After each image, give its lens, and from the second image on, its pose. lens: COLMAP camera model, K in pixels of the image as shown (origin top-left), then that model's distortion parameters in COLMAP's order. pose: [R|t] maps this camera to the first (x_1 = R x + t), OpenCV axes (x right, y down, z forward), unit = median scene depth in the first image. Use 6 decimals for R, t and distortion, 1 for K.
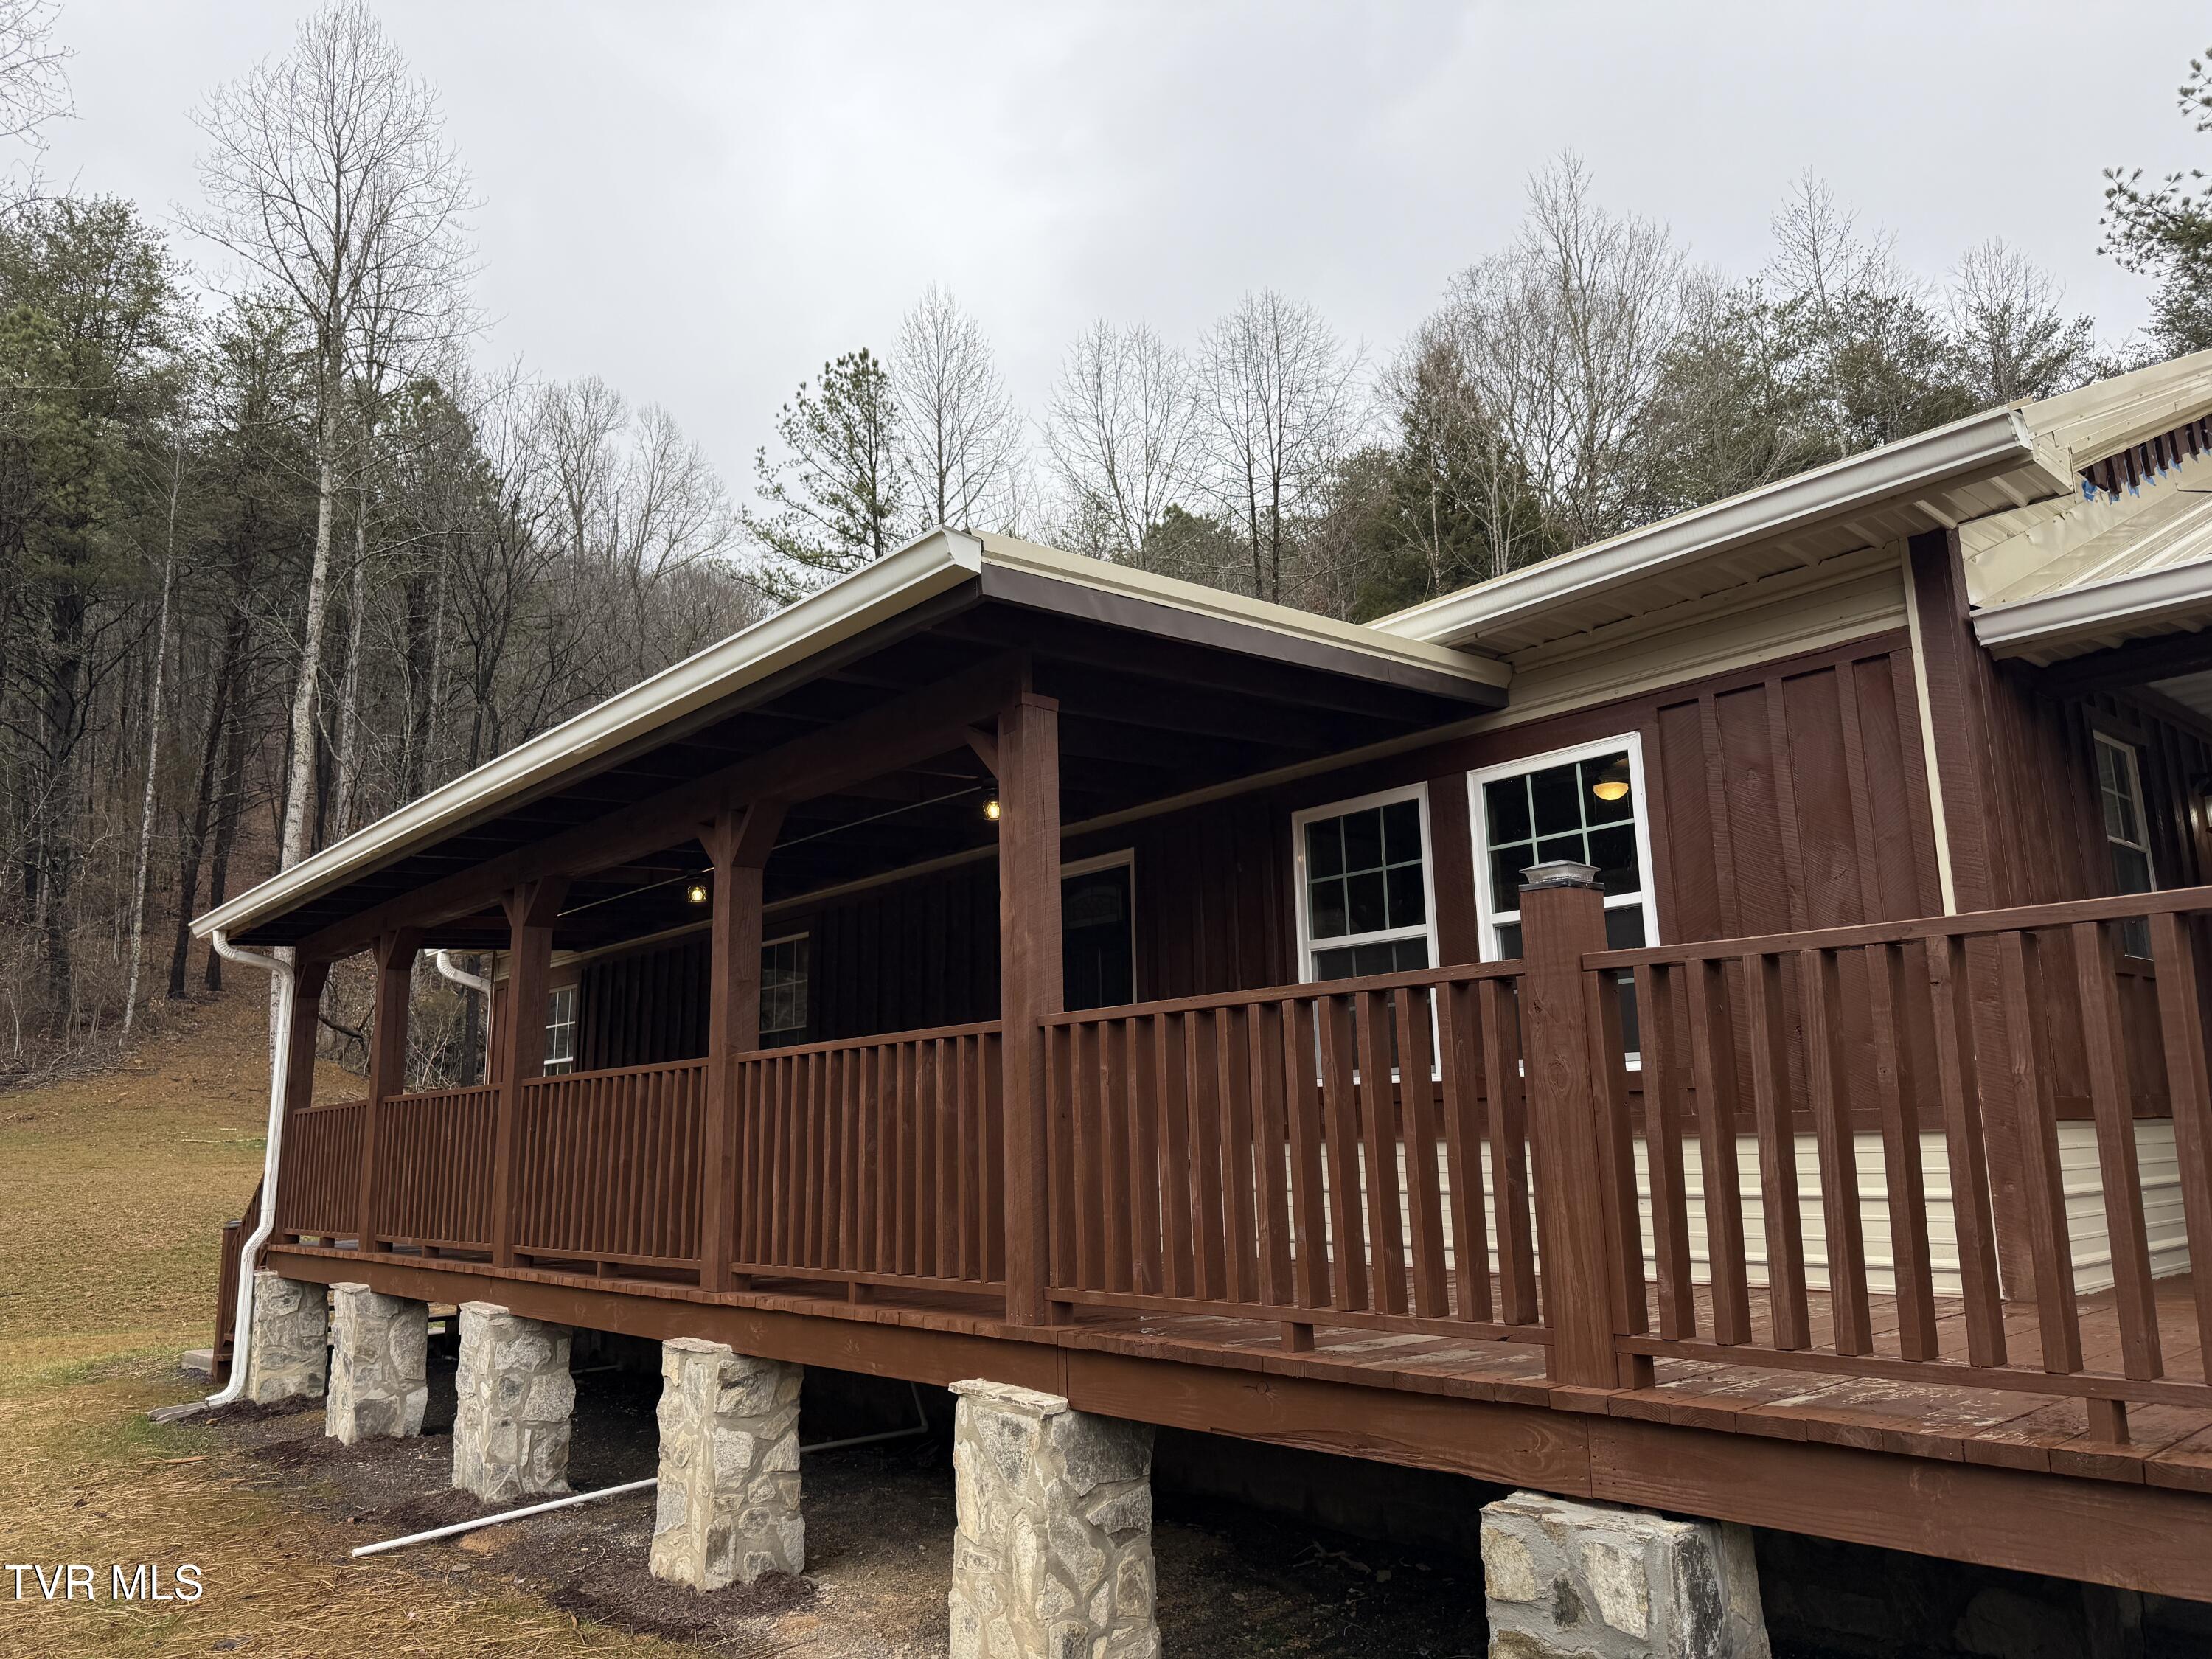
lens RADIAL K [[1481.4, 0, 1106.0], [0, 1481.4, 829.5], [0, 0, 1]] dist [0.008063, -0.036199]
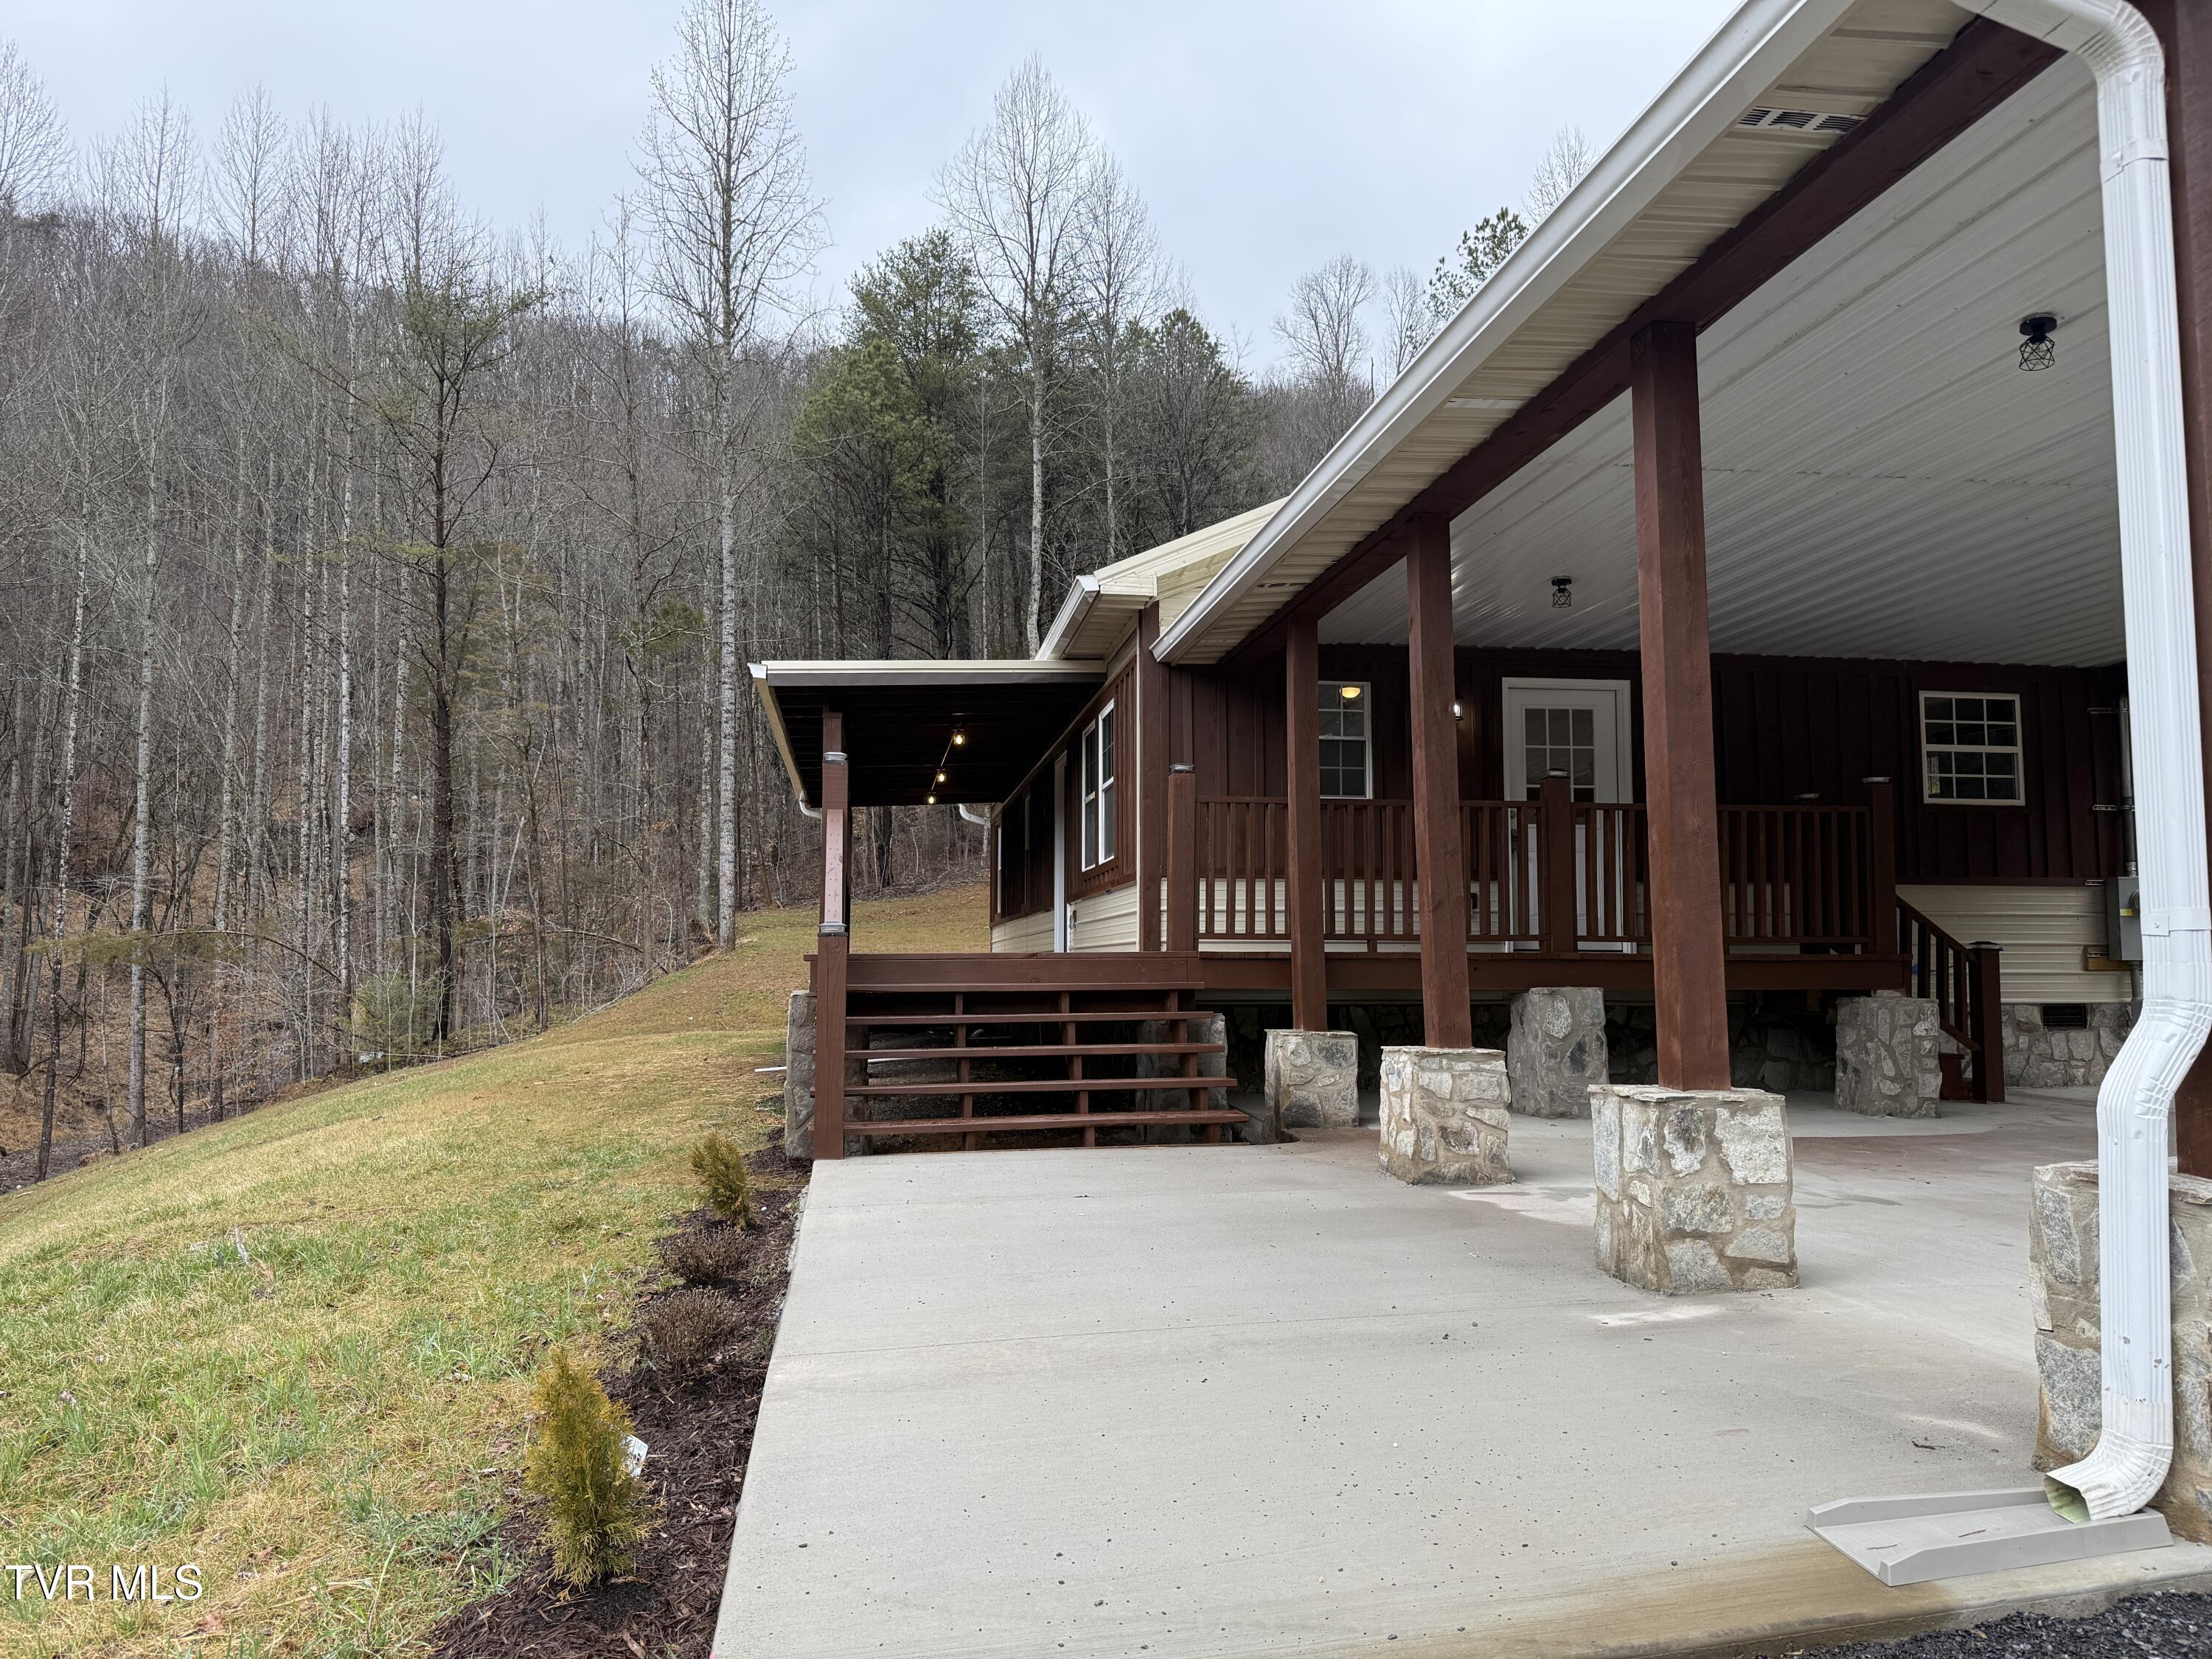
lens RADIAL K [[1481.4, 0, 1106.0], [0, 1481.4, 829.5], [0, 0, 1]] dist [0.008063, -0.036199]
pose [[0.831570, -0.020534, -0.555040, 0.186173], [0.087821, 0.991606, 0.094890, -0.010093], [0.548433, -0.127652, 0.826394, -0.088528]]
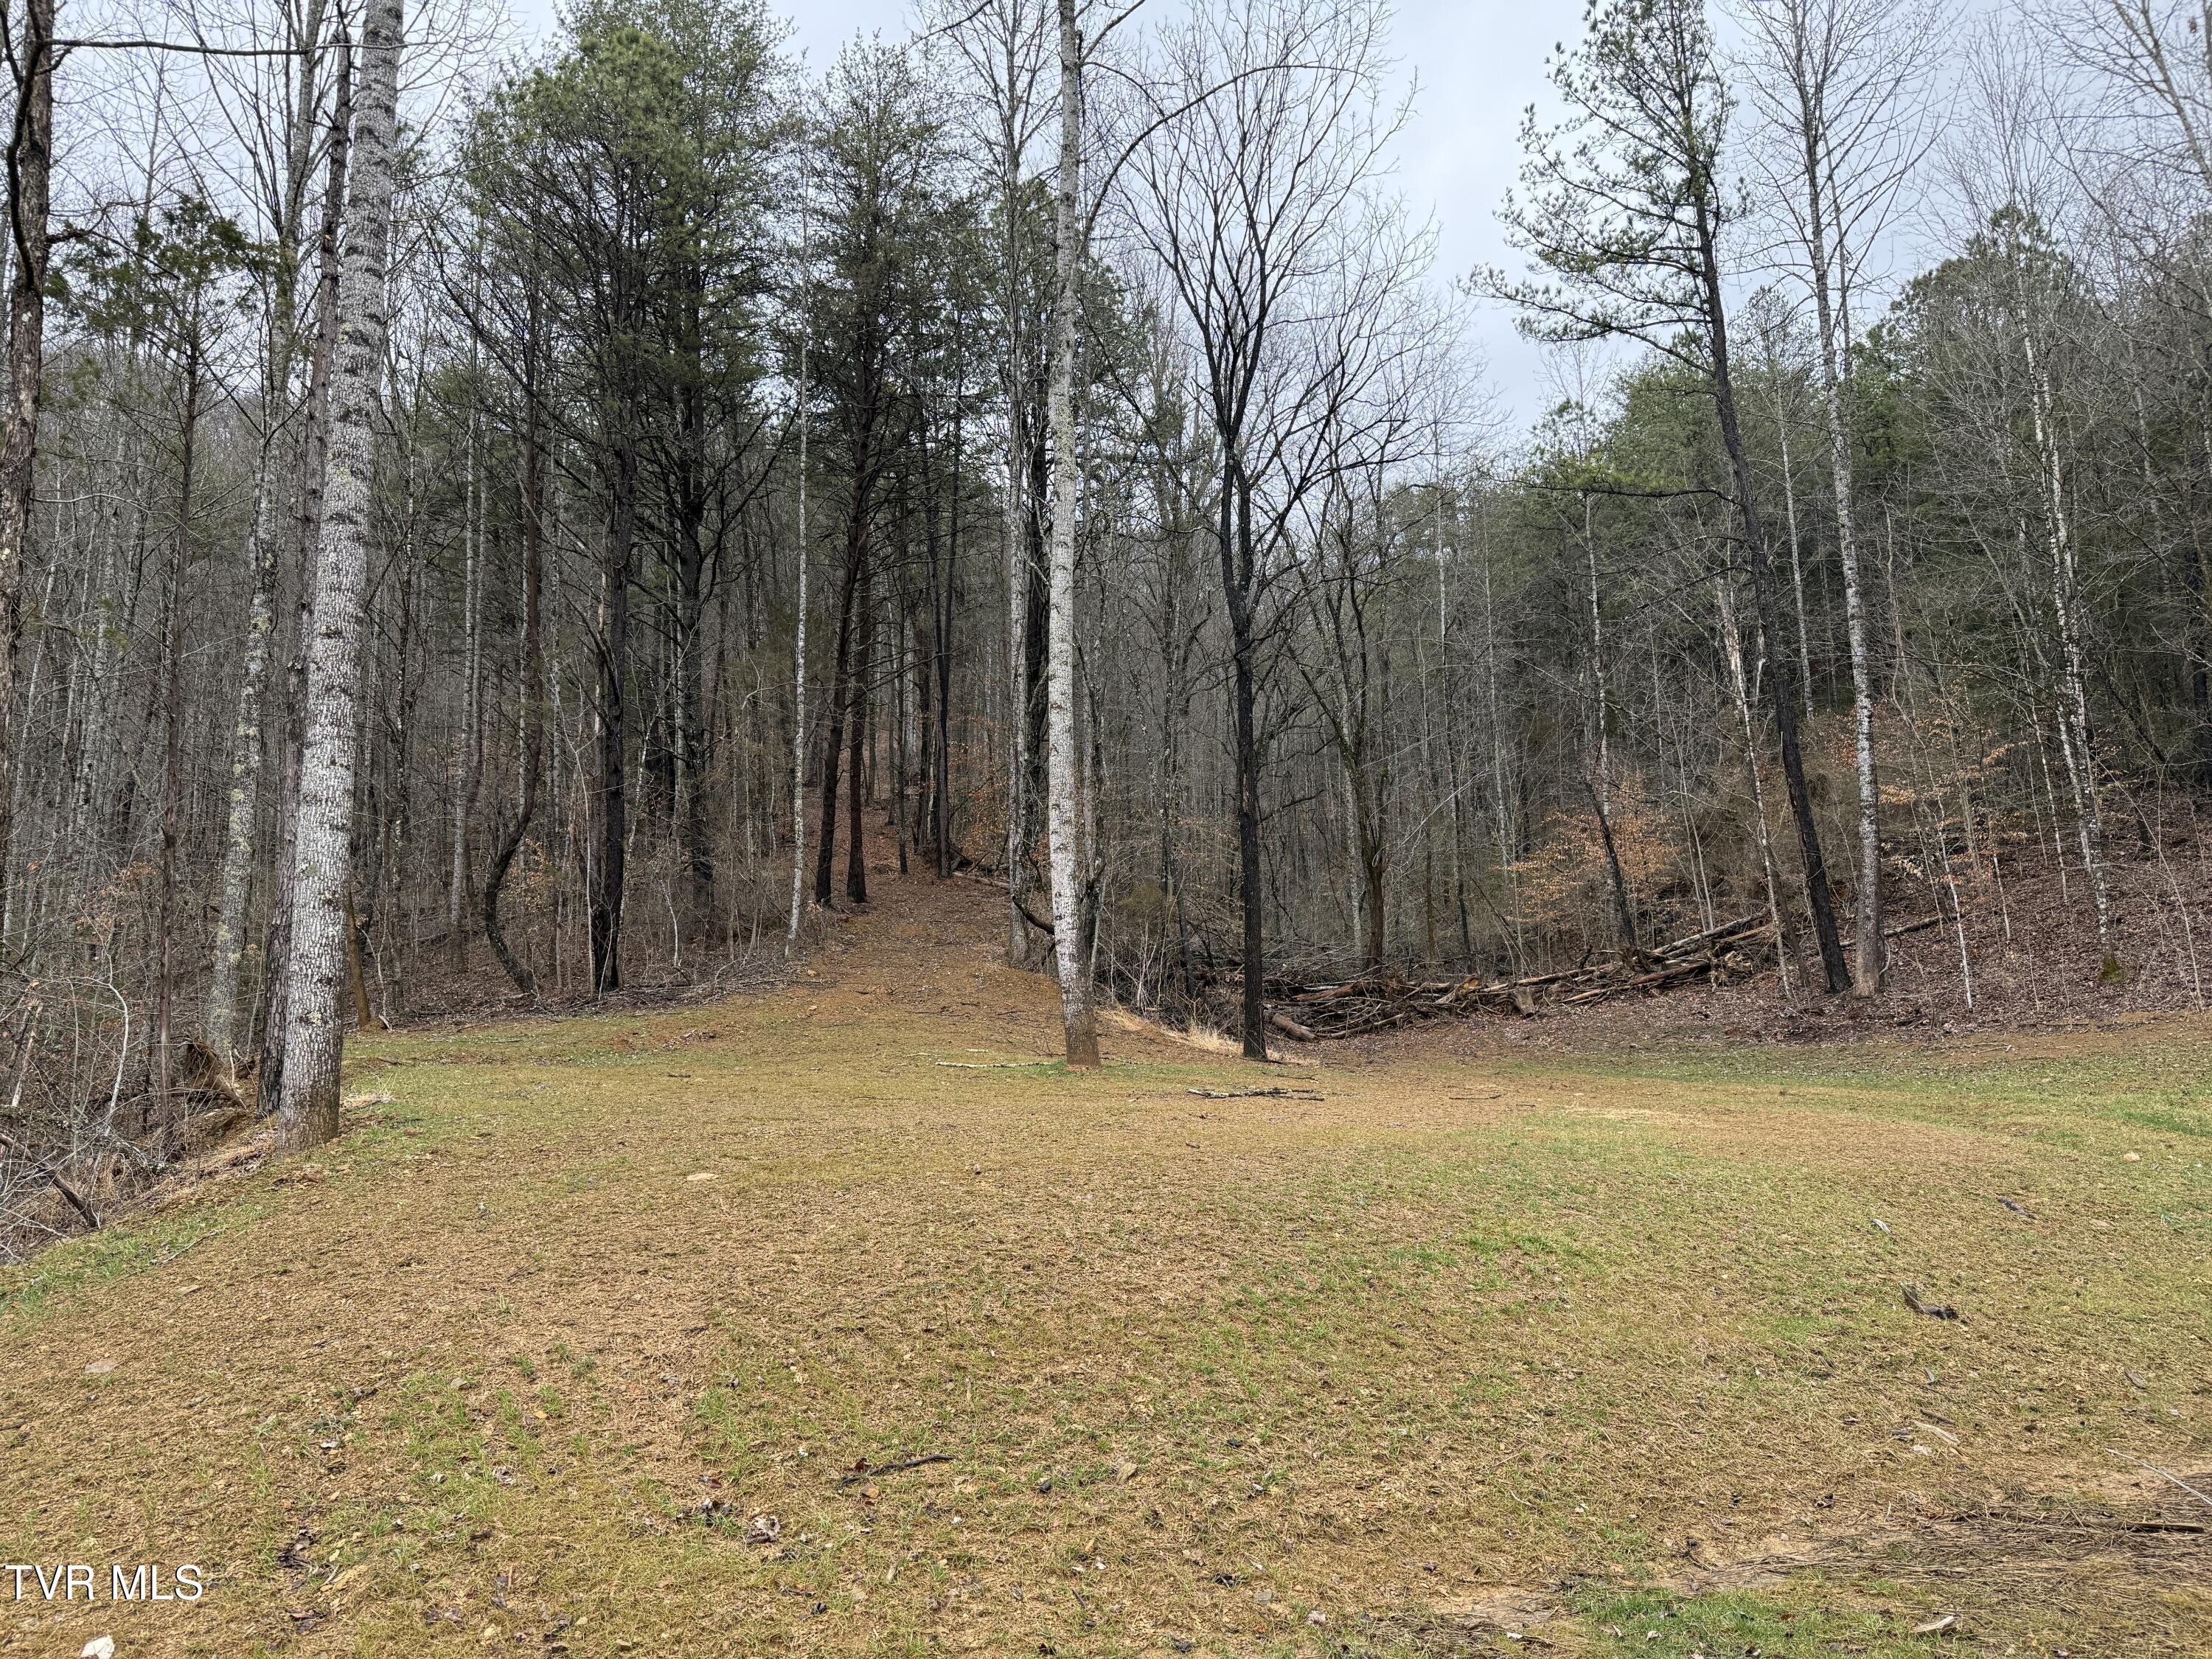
lens RADIAL K [[1481.4, 0, 1106.0], [0, 1481.4, 829.5], [0, 0, 1]] dist [0.008063, -0.036199]
pose [[0.949098, -0.041990, -0.312168, -0.219361], [0.049592, 0.998634, 0.016447, 0.064335], [0.311051, -0.031091, 0.949884, 0.258897]]
